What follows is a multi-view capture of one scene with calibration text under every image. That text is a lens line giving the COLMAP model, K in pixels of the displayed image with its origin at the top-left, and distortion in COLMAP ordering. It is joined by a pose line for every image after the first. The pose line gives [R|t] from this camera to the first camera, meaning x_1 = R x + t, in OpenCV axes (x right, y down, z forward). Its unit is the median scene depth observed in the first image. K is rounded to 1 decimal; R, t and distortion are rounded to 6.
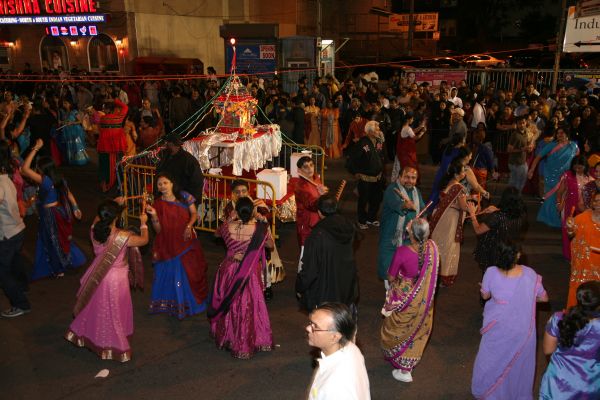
lens RADIAL K [[541.6, 0, 295.9], [0, 541.6, 199.0], [0, 0, 1]] dist [0.011126, 0.027712]
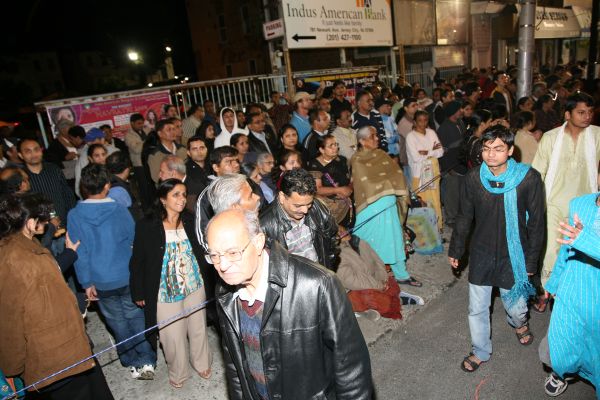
lens RADIAL K [[406.5, 0, 297.2], [0, 406.5, 202.7], [0, 0, 1]] dist [-0.124075, 0.065060]
pose [[0.452801, -0.302284, 0.838806, 0.004564], [0.347433, 0.926231, 0.146240, -0.139574], [-0.821134, 0.225211, 0.524422, 0.683066]]
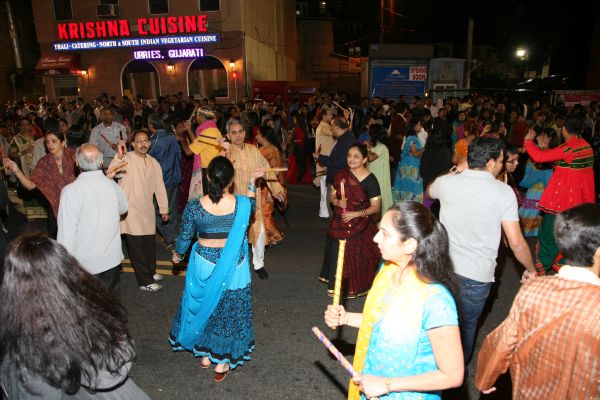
lens RADIAL K [[403.4, 0, 303.0], [0, 403.4, 195.6], [0, 0, 1]] dist [-0.107419, 0.038108]
pose [[0.952215, -0.082765, 0.294001, -0.517087], [0.089274, 0.995969, -0.008765, -0.071107], [-0.292090, 0.034593, 0.955765, 0.424617]]
